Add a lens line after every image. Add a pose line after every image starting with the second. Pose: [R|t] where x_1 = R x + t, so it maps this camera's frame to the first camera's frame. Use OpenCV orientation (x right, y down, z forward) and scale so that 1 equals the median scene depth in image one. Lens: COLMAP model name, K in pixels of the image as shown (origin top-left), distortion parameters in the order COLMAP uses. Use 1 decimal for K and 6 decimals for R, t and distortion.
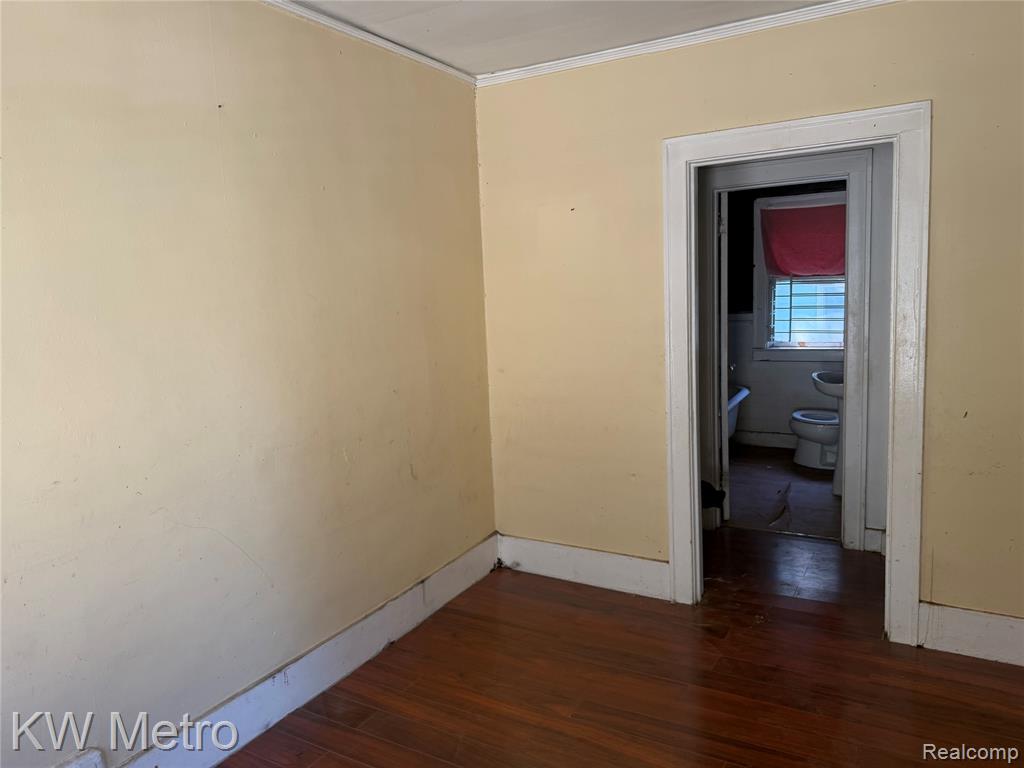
lens RADIAL K [[720.8, 0, 500.3], [0, 720.8, 364.6], [0, 0, 1]] dist [-0.002782, -0.006487]
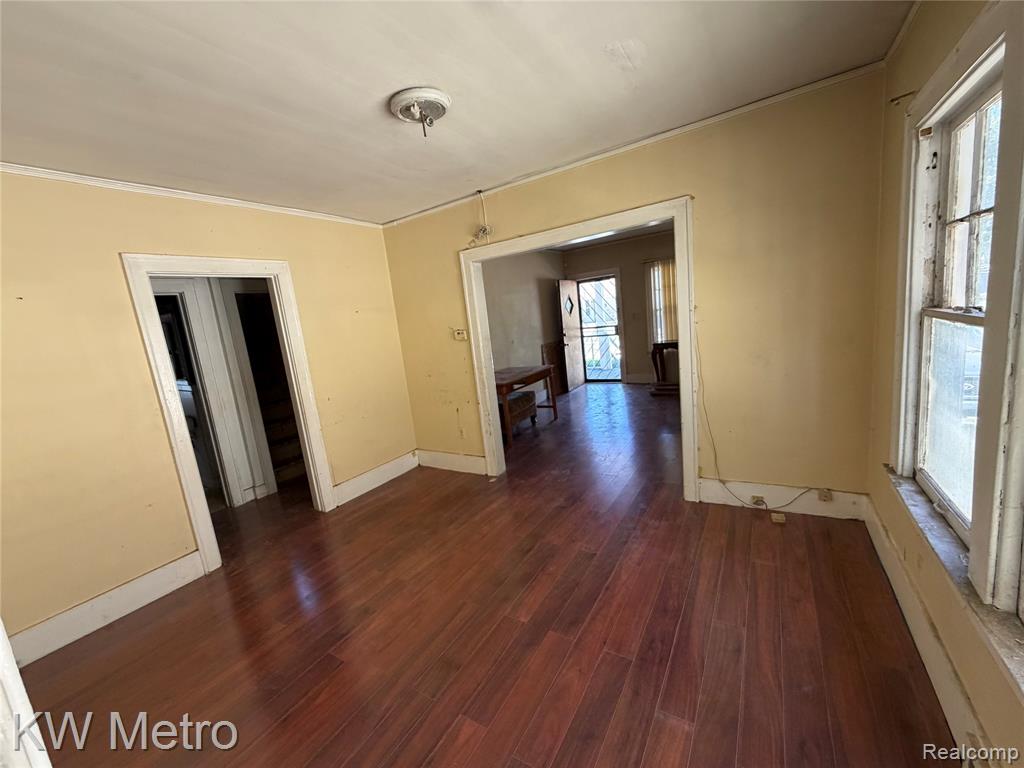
lens RADIAL K [[407.2, 0, 512.1], [0, 407.2, 378.5], [0, 0, 1]] dist [0.000761, 0.000152]
pose [[0.039170, -0.121786, 0.991783, -0.540151], [0.218699, 0.969525, 0.110415, -0.008848], [-0.975006, 0.212577, 0.064611, 0.288323]]
